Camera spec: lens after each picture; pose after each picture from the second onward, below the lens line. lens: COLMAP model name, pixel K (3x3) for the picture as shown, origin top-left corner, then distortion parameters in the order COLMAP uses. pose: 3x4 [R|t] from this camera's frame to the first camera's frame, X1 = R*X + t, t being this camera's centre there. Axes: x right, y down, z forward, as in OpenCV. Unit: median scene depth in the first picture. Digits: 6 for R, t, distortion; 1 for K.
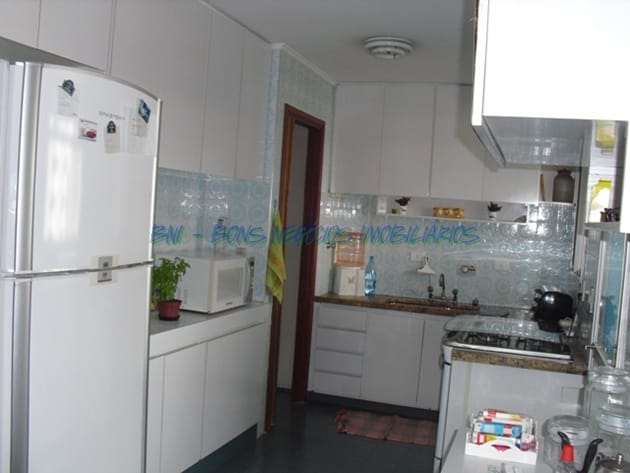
lens RADIAL K [[657.6, 0, 315.0], [0, 657.6, 236.5], [0, 0, 1]] dist [-0.160523, 0.041469]
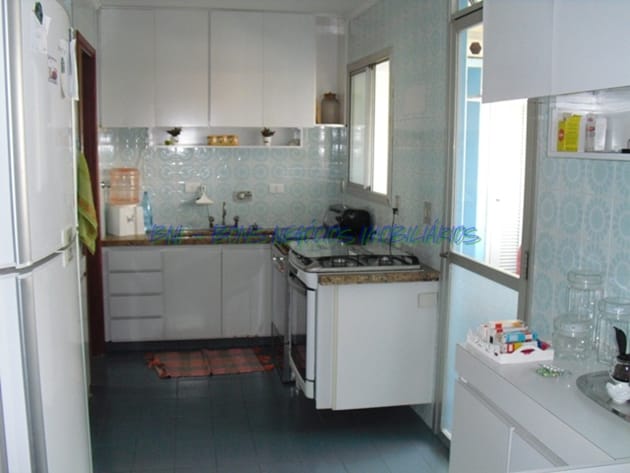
lens RADIAL K [[657.6, 0, 315.0], [0, 657.6, 236.5], [0, 0, 1]] dist [-0.160523, 0.041469]
pose [[0.868823, -0.126207, 0.478767, -0.171894], [0.068921, 0.988381, 0.135473, -0.017549], [-0.490302, -0.084705, 0.867427, 0.060089]]
